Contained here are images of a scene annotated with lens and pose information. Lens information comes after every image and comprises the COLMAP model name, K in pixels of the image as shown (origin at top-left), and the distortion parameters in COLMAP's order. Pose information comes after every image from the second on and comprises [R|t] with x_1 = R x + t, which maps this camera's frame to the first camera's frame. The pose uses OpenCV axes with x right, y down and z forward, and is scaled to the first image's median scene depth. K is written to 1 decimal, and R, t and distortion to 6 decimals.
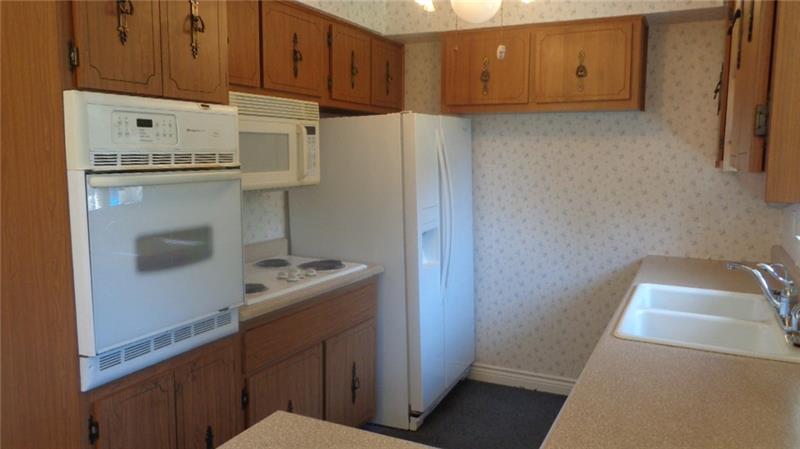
lens RADIAL K [[606.9, 0, 395.0], [0, 606.9, 226.2], [0, 0, 1]] dist [-0.000986, -0.002967]
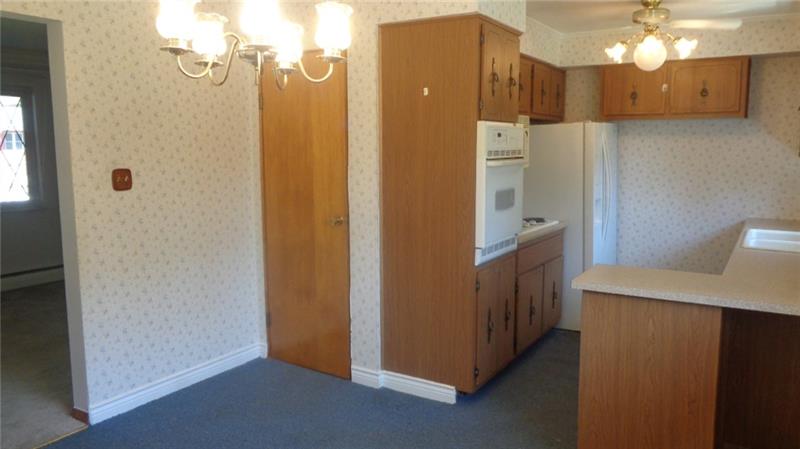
lens RADIAL K [[606.9, 0, 395.0], [0, 606.9, 226.2], [0, 0, 1]] dist [-0.000986, -0.002967]
pose [[0.995499, 0.005872, -0.094586, -0.322681], [-0.004780, 0.999919, 0.011767, 0.062335], [0.094648, -0.011262, 0.995447, -0.587669]]
